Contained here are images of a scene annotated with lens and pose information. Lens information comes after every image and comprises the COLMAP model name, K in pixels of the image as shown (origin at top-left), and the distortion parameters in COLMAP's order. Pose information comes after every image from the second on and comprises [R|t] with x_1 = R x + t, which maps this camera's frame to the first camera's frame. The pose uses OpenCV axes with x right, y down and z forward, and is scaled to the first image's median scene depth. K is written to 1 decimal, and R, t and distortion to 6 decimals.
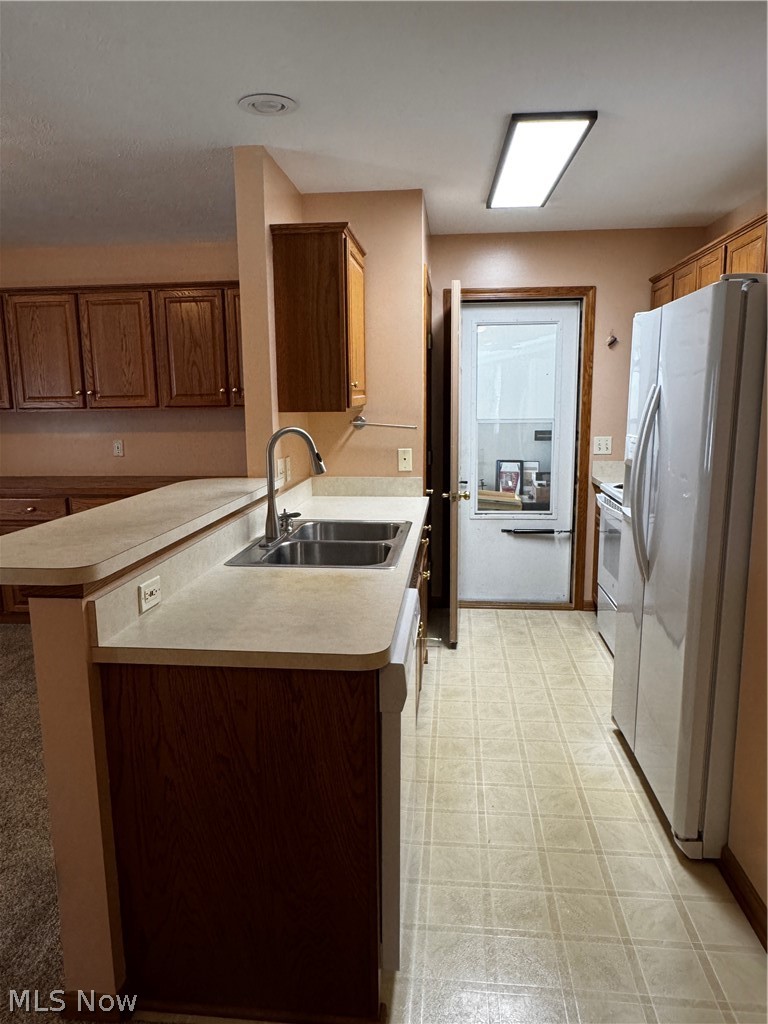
lens RADIAL K [[711.5, 0, 375.6], [0, 711.5, 510.3], [0, 0, 1]] dist [0.080671, -0.104463]
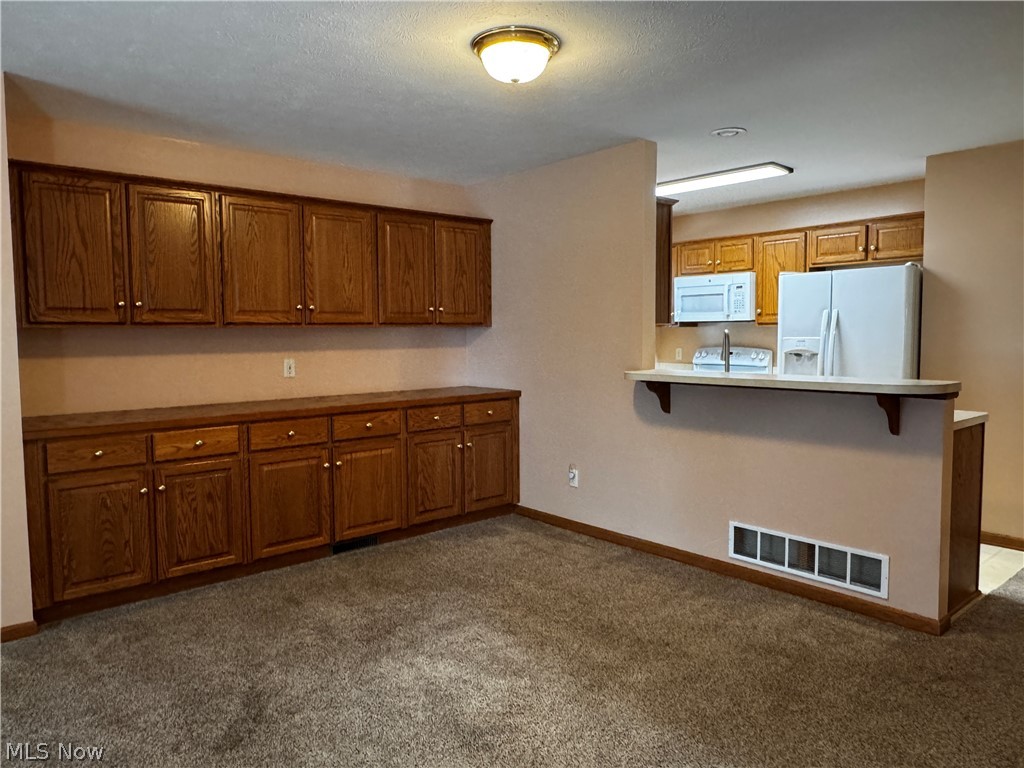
lens RADIAL K [[711.5, 0, 519.3], [0, 711.5, 382.9], [0, 0, 1]] dist [0.080671, -0.104463]
pose [[0.669193, -0.045364, 0.741703, -0.933487], [0.115638, 0.992332, -0.043640, 0.008109], [-0.734036, 0.114973, 0.669307, 0.182440]]
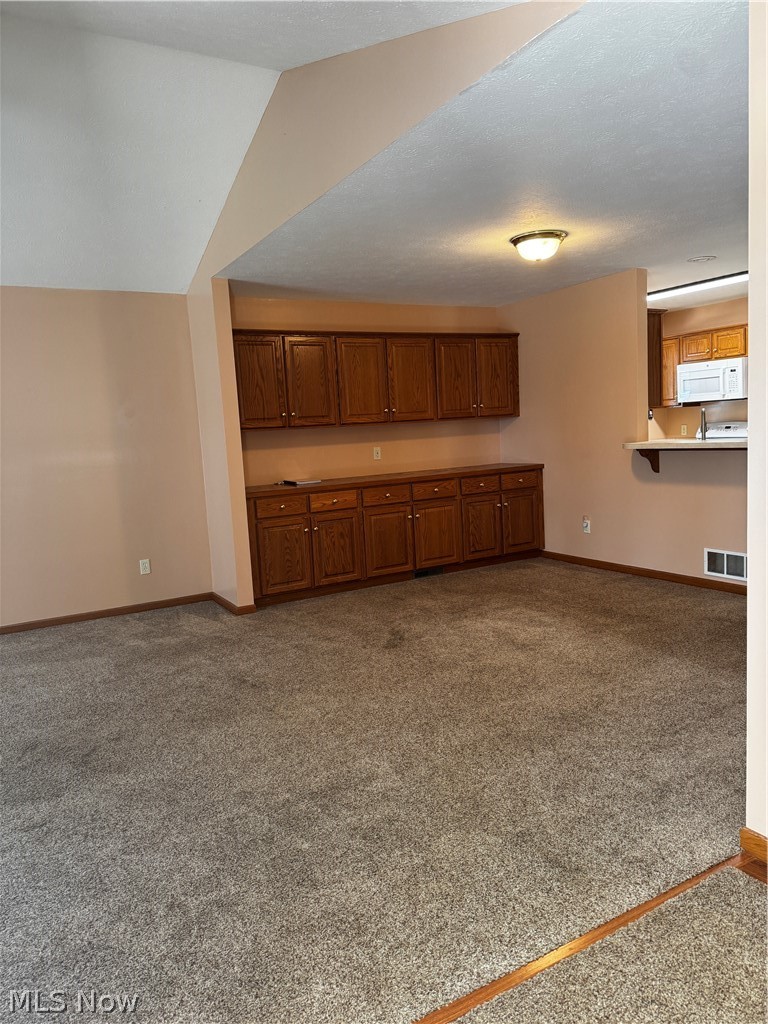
lens RADIAL K [[711.5, 0, 375.7], [0, 711.5, 514.7], [0, 0, 1]] dist [0.080671, -0.104463]
pose [[0.815108, -0.102005, 0.570258, -1.238027], [0.137676, 0.990282, -0.019652, 0.057230], [-0.562712, 0.094529, 0.821230, -0.075829]]
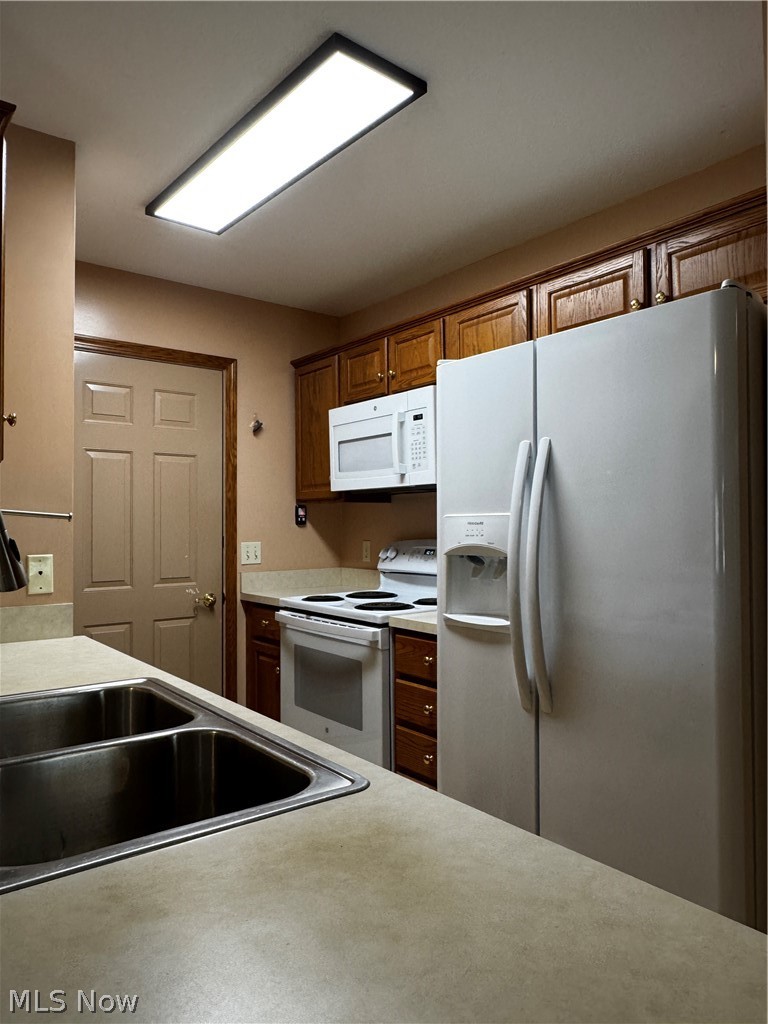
lens RADIAL K [[711.5, 0, 379.6], [0, 711.5, 495.5], [0, 0, 1]] dist [0.080671, -0.104463]
pose [[0.722504, 0.034449, 0.690508, -0.132275], [0.110011, 0.980304, -0.164015, -0.007254], [-0.682558, 0.194466, 0.704484, 0.335658]]
